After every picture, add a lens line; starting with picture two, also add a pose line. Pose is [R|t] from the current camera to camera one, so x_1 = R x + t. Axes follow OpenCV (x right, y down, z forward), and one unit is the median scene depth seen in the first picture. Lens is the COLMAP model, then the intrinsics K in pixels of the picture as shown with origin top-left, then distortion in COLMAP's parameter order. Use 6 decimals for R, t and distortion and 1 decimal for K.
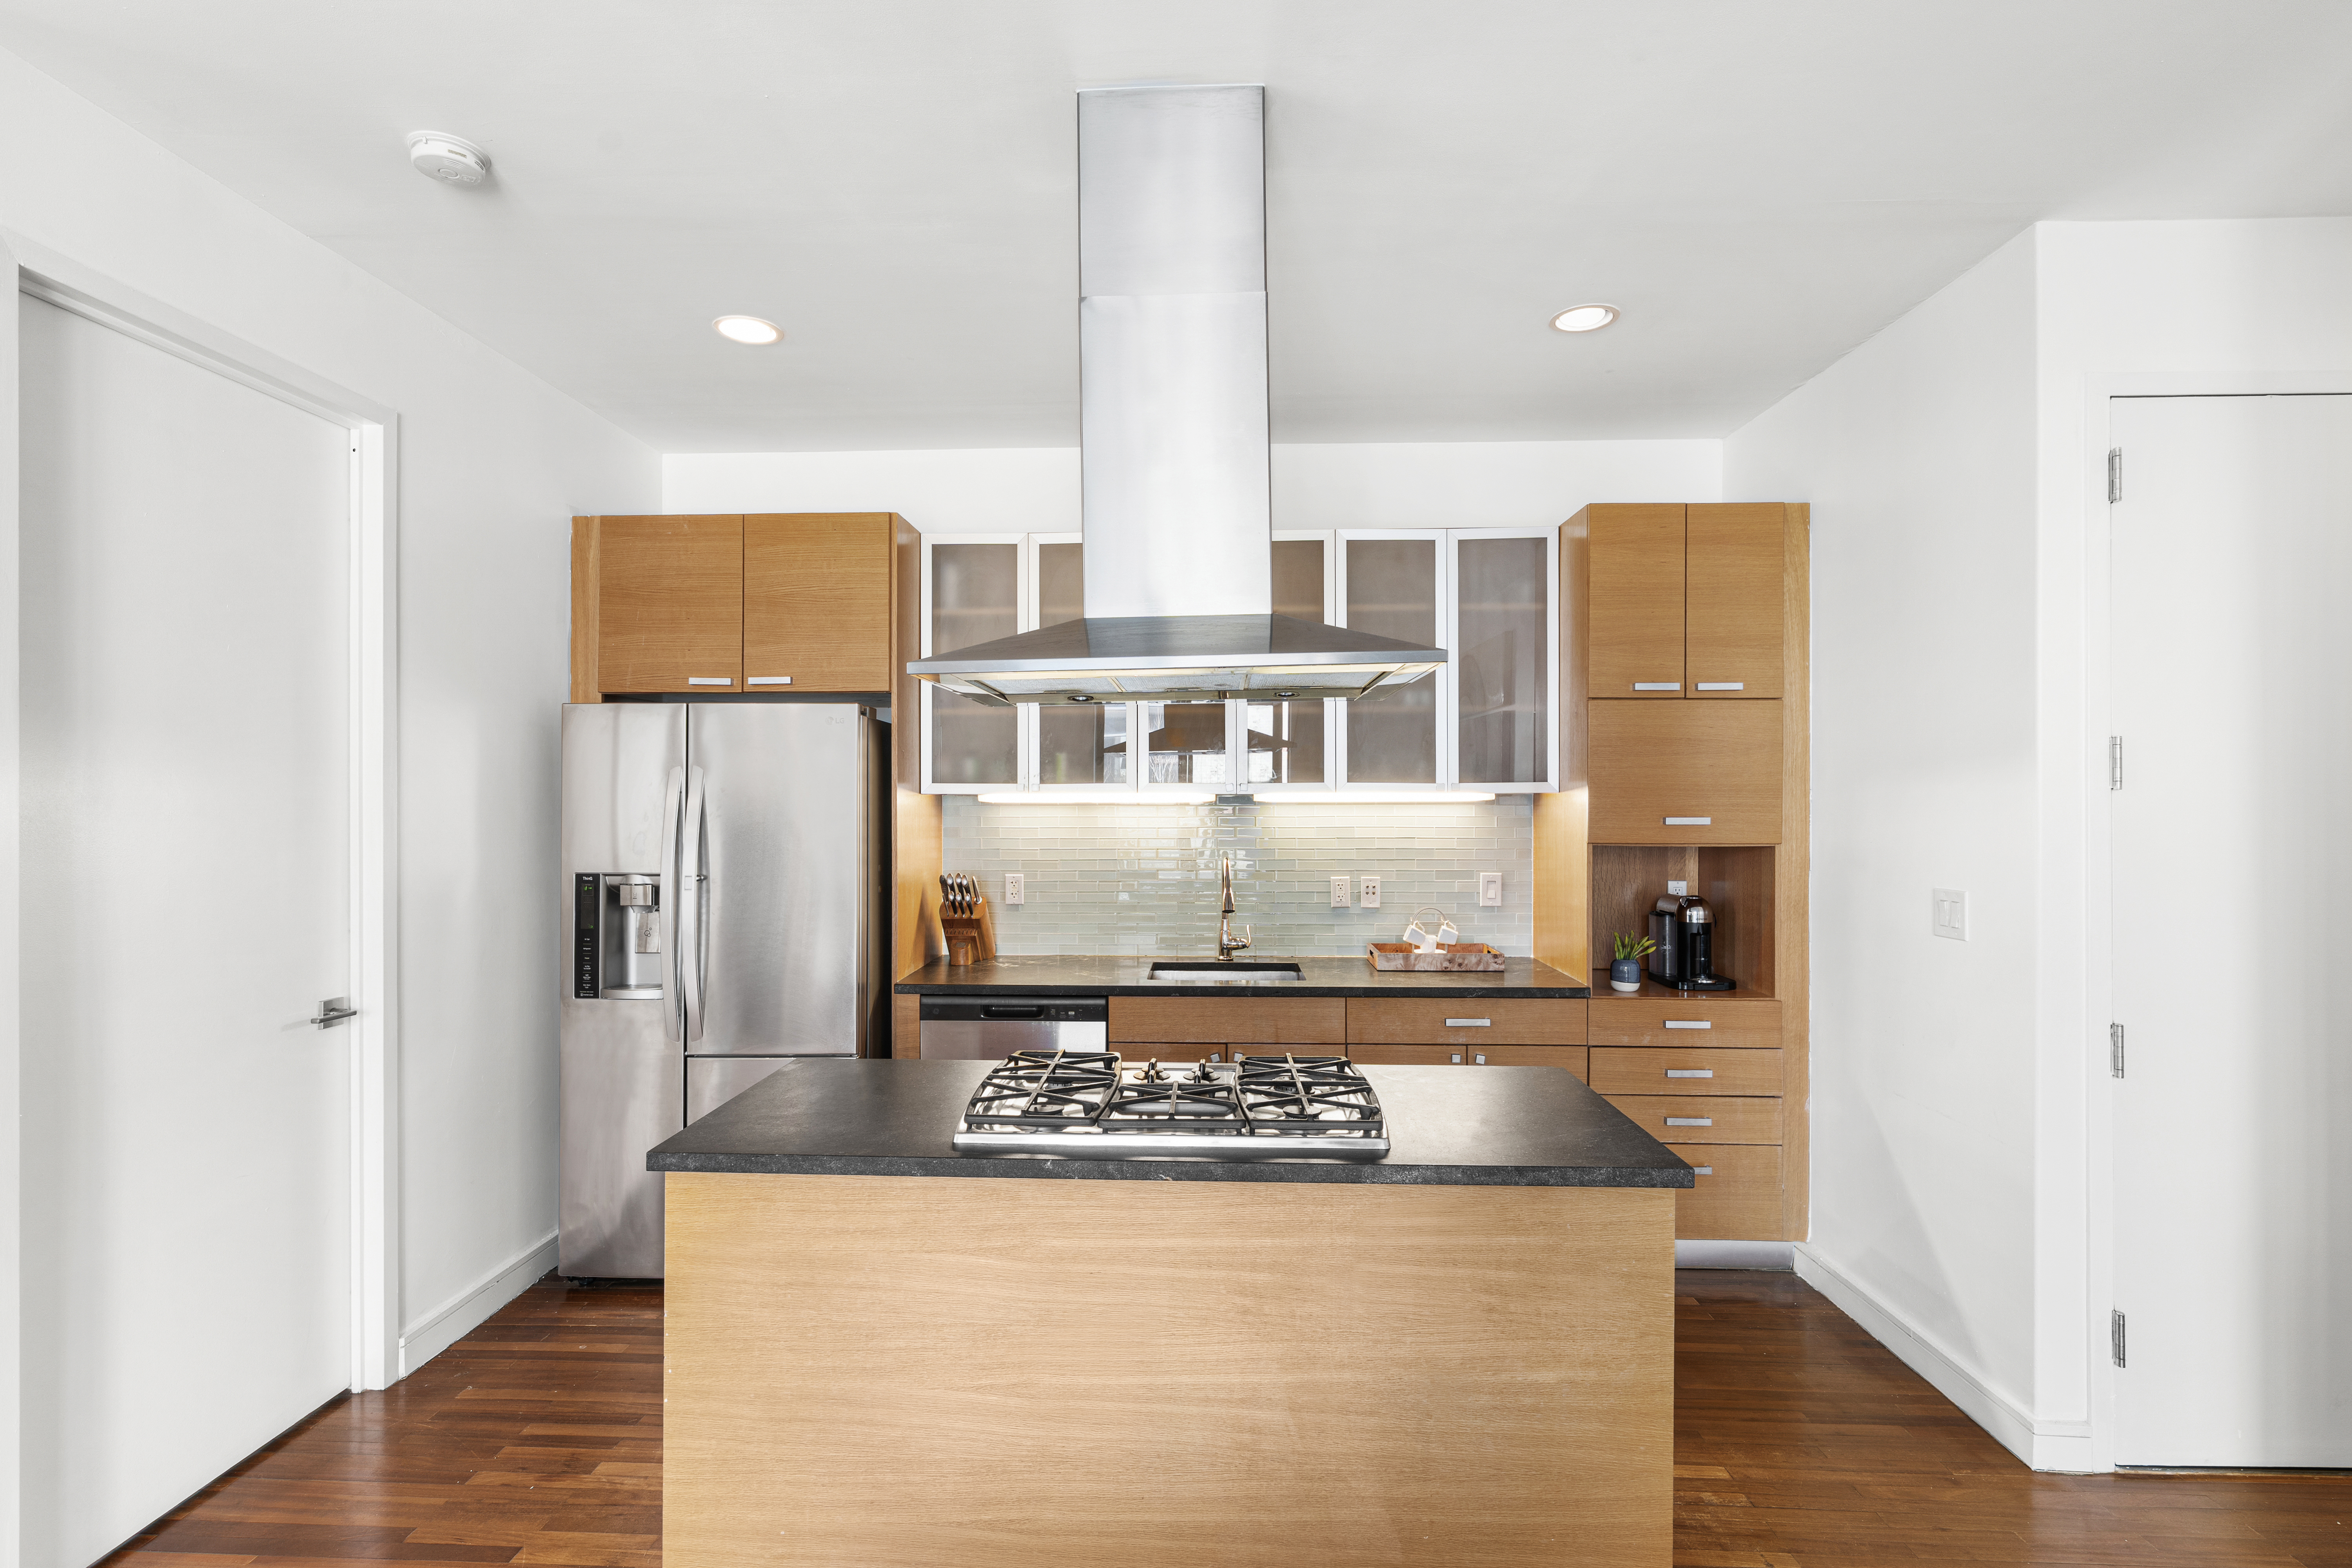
lens RADIAL K [[1113.5, 0, 1176.3], [0, 1113.5, 788.8], [0, 0, 1]] dist [0.000750, 0.000030]
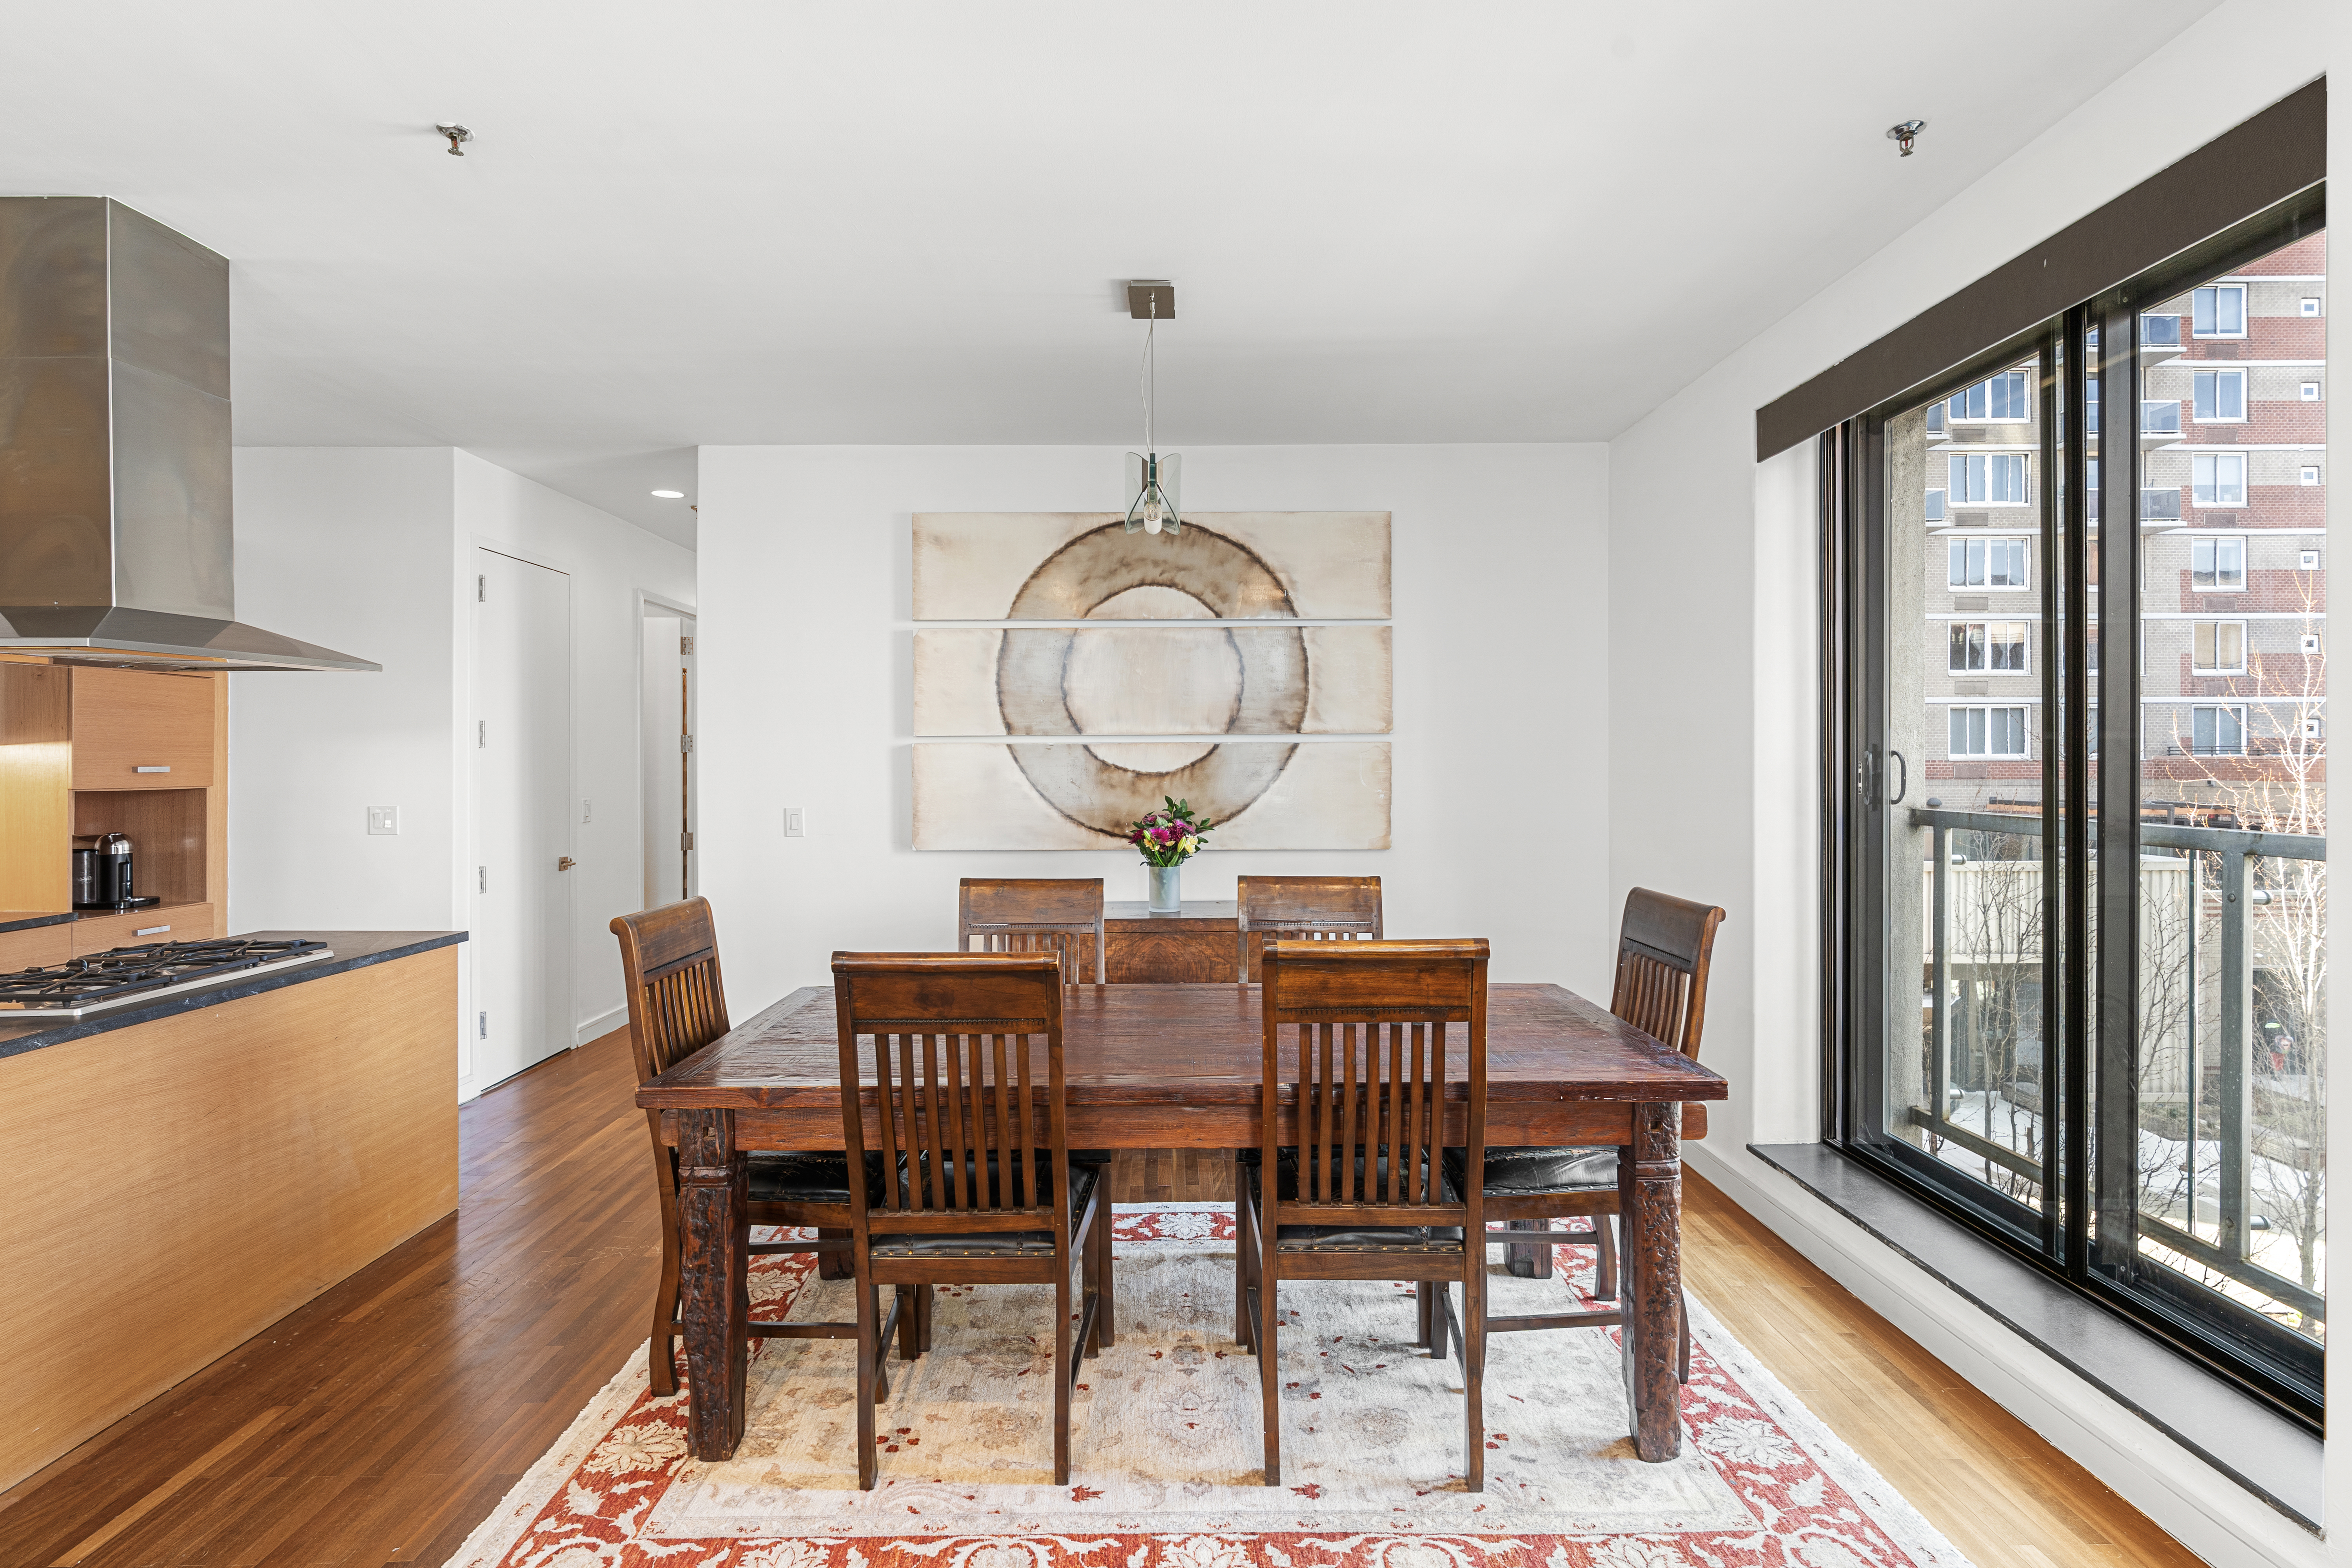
lens RADIAL K [[1113.5, 0, 1177.6], [0, 1113.5, 770.7], [0, 0, 1]] dist [0.000750, 0.000030]
pose [[-0.037197, -0.008805, 0.999269, -1.156454], [-0.004681, 0.999952, 0.008637, 0.018723], [-0.999297, -0.004356, -0.037237, -0.154681]]
